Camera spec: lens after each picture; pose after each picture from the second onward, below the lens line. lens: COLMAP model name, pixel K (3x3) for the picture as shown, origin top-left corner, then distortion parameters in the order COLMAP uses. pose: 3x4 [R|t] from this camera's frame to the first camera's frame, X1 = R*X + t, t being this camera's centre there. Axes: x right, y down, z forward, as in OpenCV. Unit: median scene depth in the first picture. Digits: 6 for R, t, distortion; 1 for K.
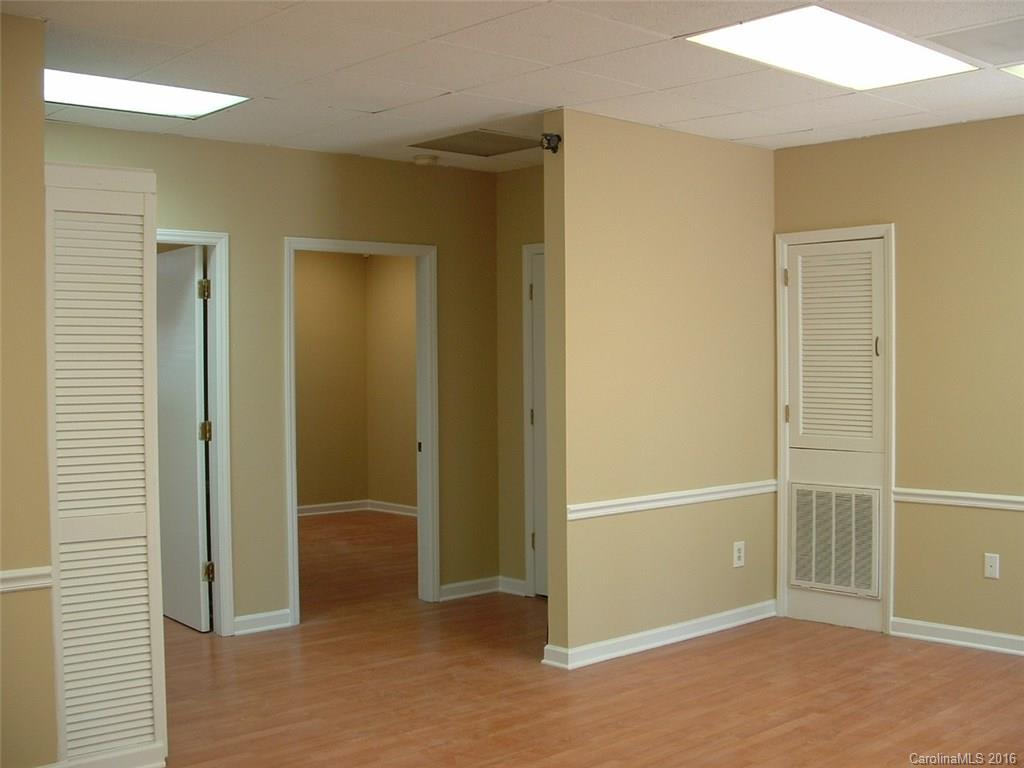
lens RADIAL K [[1173.1, 0, 531.0], [0, 1173.1, 384.9], [0, 0, 1]] dist [-0.229267, 0.012138]
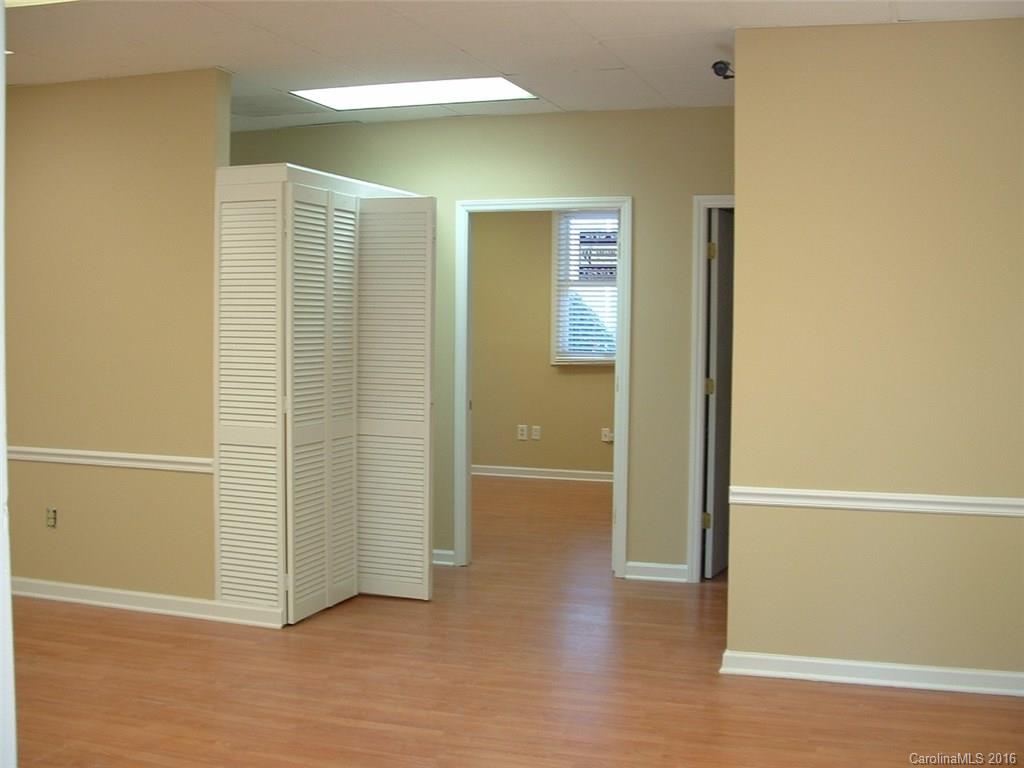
lens RADIAL K [[1173.1, 0, 531.0], [0, 1173.1, 384.9], [0, 0, 1]] dist [-0.229267, 0.012138]
pose [[0.496623, 0.057681, -0.866048, 0.703787], [-0.035173, 0.998307, 0.046320, -0.007024], [0.867254, 0.007458, 0.497811, 0.440256]]
